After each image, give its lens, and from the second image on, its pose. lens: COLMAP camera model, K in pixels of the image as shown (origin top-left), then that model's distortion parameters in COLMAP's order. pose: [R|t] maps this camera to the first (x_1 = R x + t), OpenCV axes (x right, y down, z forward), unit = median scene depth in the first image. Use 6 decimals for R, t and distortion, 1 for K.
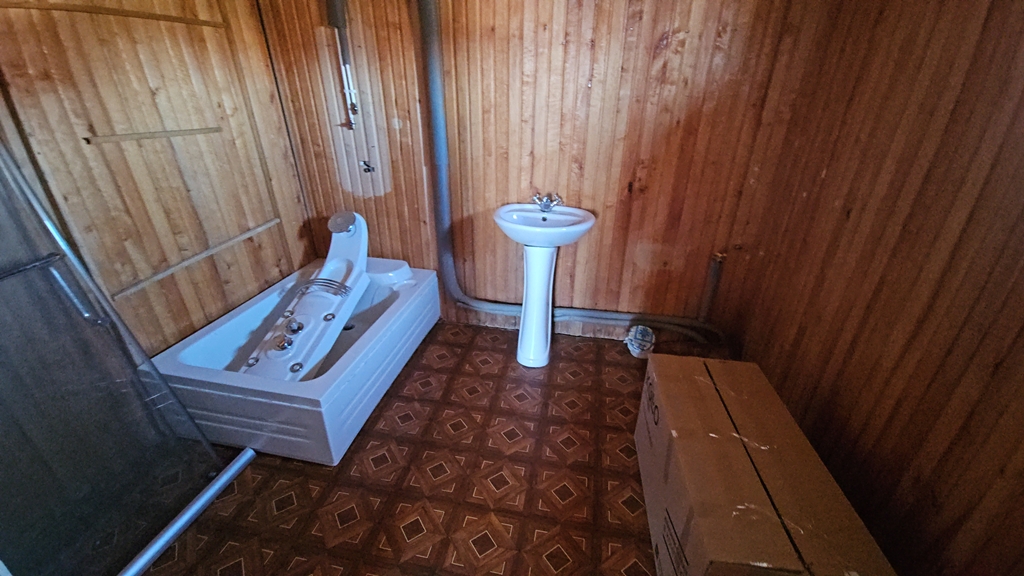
lens RADIAL K [[416.9, 0, 518.2], [0, 416.9, 290.3], [0, 0, 1]] dist [0.008026, -0.003772]
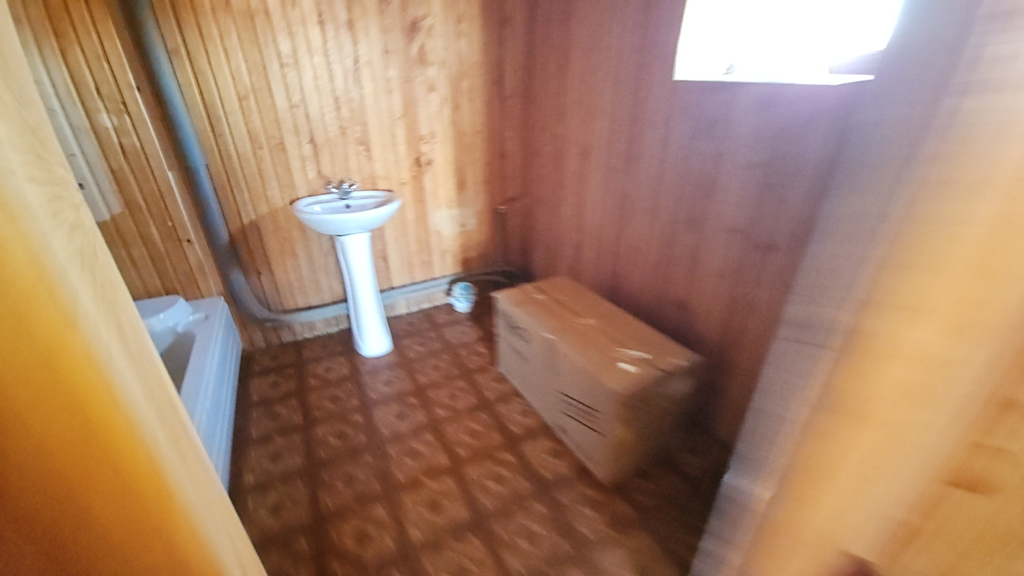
lens RADIAL K [[416.9, 0, 509.7], [0, 416.9, 294.3], [0, 0, 1]] dist [0.008026, -0.003772]
pose [[0.782349, -0.302272, 0.544574, -0.235381], [0.283923, 0.951291, 0.120135, 0.015944], [-0.554362, 0.060630, 0.830064, -0.011737]]
